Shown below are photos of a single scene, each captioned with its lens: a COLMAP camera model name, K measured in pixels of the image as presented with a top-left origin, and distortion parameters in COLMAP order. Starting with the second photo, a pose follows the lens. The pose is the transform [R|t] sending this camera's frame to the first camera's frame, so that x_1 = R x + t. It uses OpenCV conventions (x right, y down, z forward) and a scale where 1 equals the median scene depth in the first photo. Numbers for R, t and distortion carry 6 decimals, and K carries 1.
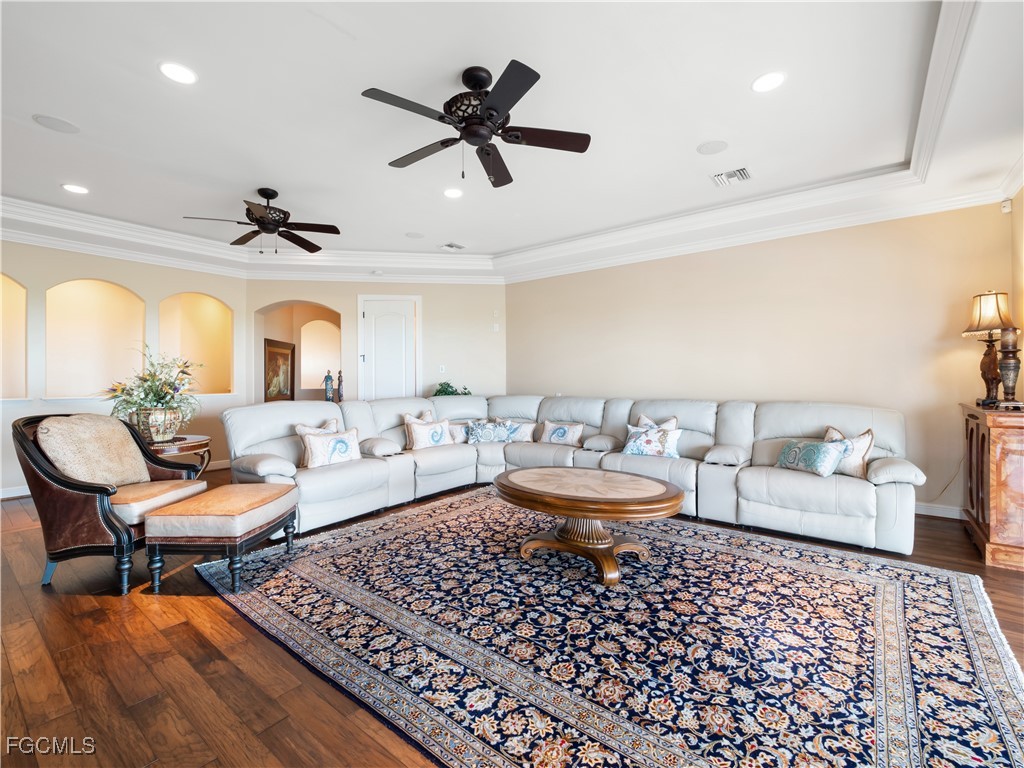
lens RADIAL K [[460.1, 0, 509.2], [0, 460.1, 376.7], [0, 0, 1]] dist [0.001232, 0.000056]
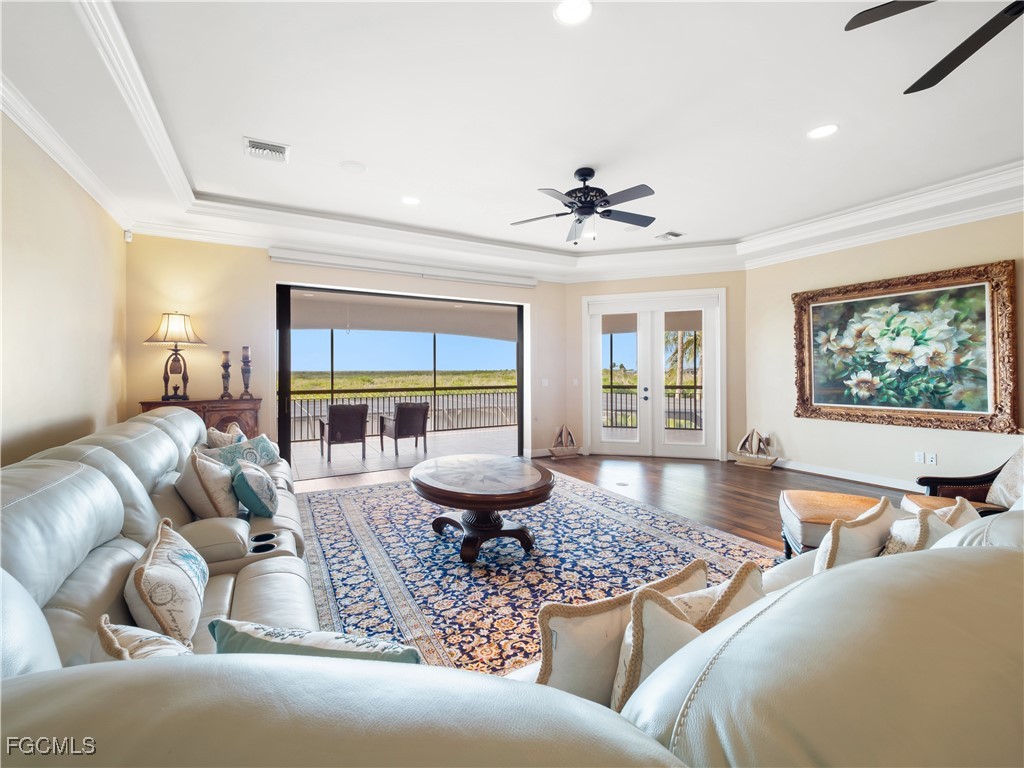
lens RADIAL K [[431.0, 0, 507.0], [0, 431.0, 375.7], [0, 0, 1]] dist [-0.001791, -0.000061]
pose [[-0.918330, 0.003062, 0.395805, -0.334057], [0.008103, 0.999906, 0.011067, -0.014231], [-0.395734, 0.013371, -0.918268, 2.063299]]
